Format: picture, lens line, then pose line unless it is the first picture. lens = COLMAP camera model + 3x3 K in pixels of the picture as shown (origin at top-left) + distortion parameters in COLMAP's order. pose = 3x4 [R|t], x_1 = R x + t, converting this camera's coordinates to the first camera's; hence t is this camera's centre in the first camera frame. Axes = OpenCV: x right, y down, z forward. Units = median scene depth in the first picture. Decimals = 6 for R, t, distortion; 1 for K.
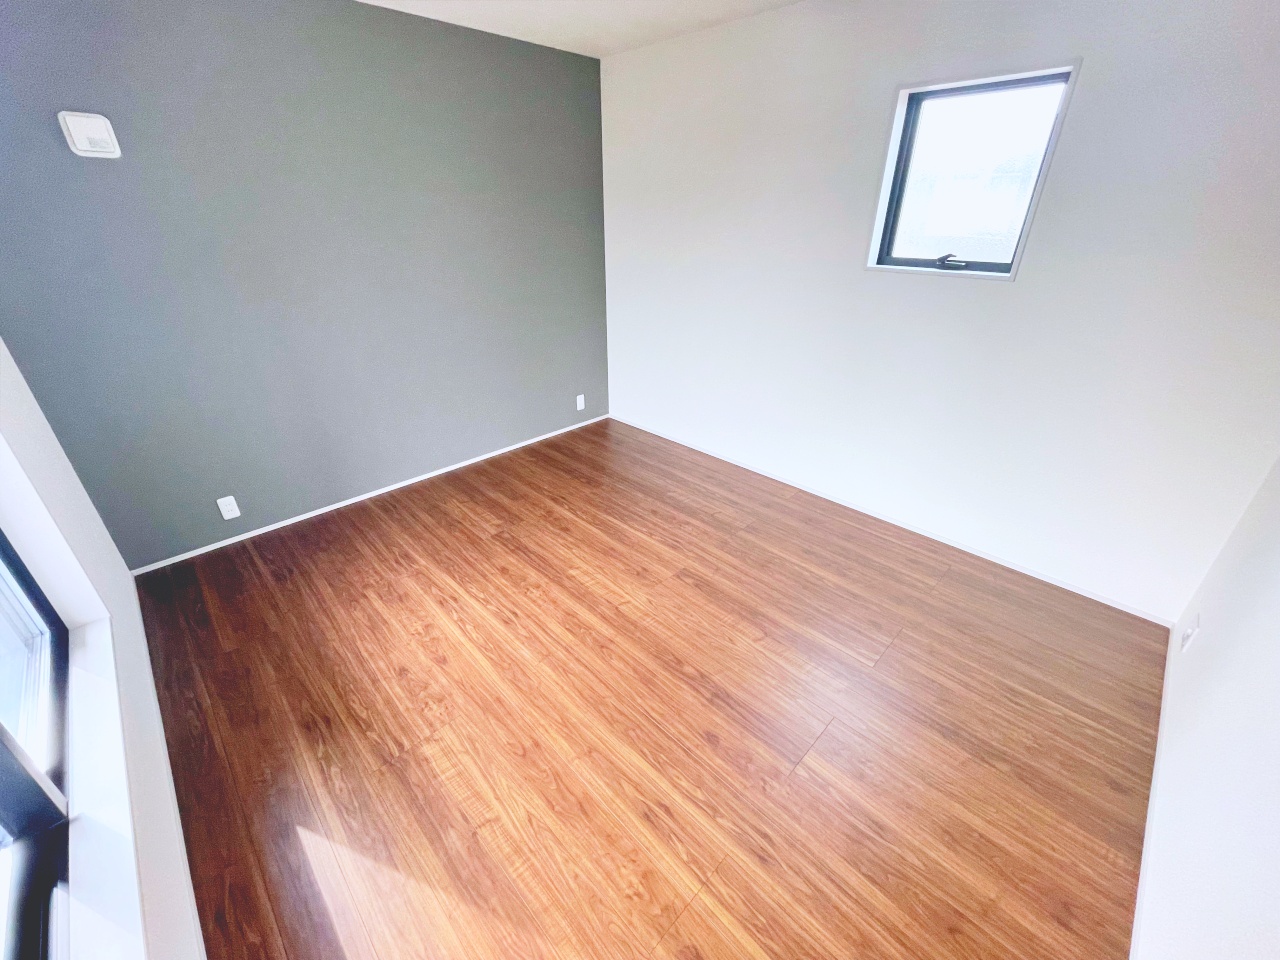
lens RADIAL K [[517.8, 0, 636.2], [0, 517.8, 477.2], [0, 0, 1]] dist [0.001255, 0.000490]
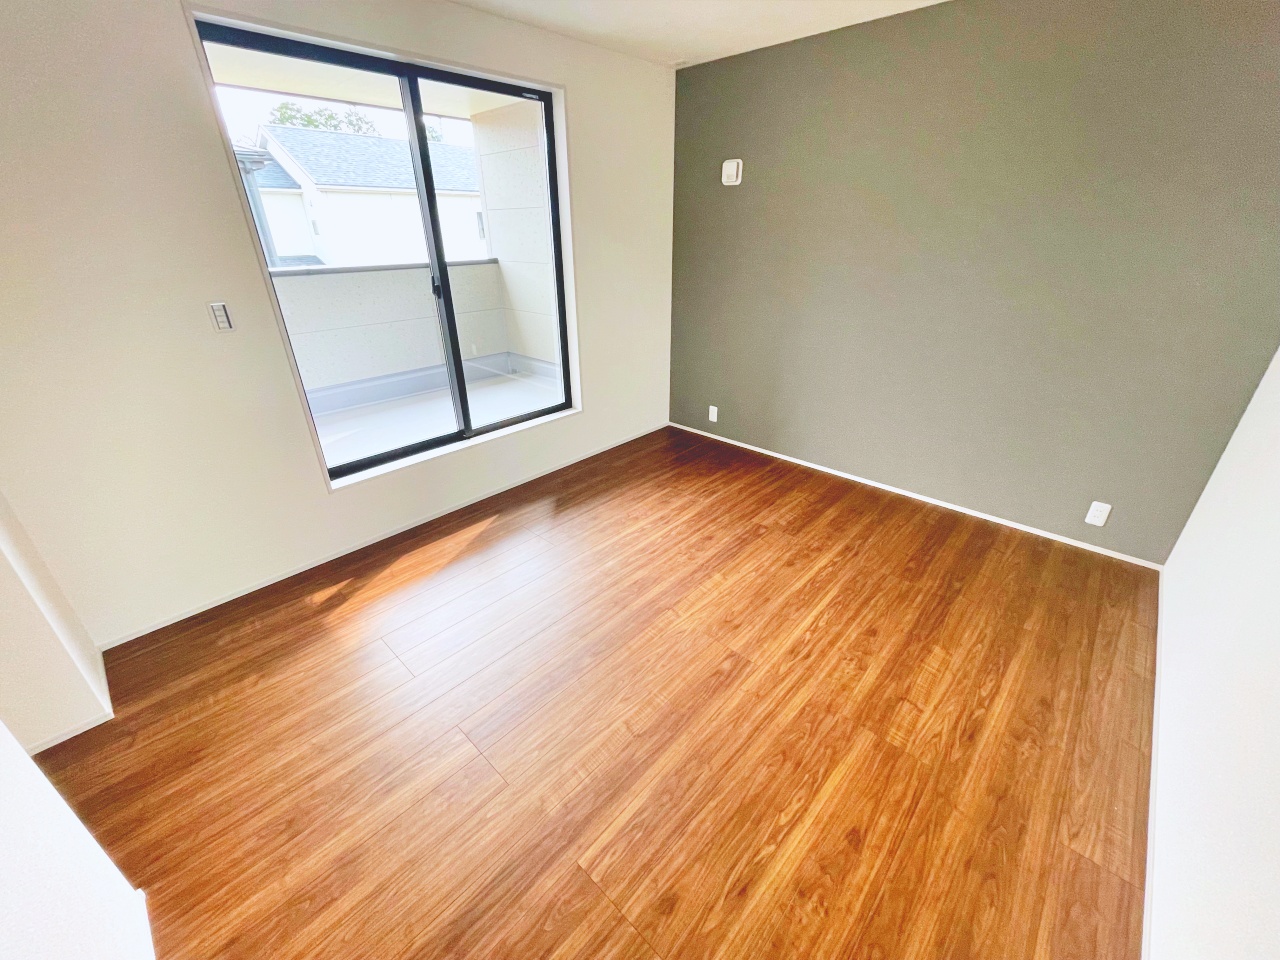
lens RADIAL K [[517.8, 0, 636.2], [0, 517.8, 477.2], [0, 0, 1]] dist [0.001255, 0.000490]
pose [[0.039320, 0.434527, -0.899800, 0.610681], [-0.449892, 0.811759, 0.372351, -0.240754], [0.892217, 0.390172, 0.227408, 0.510315]]
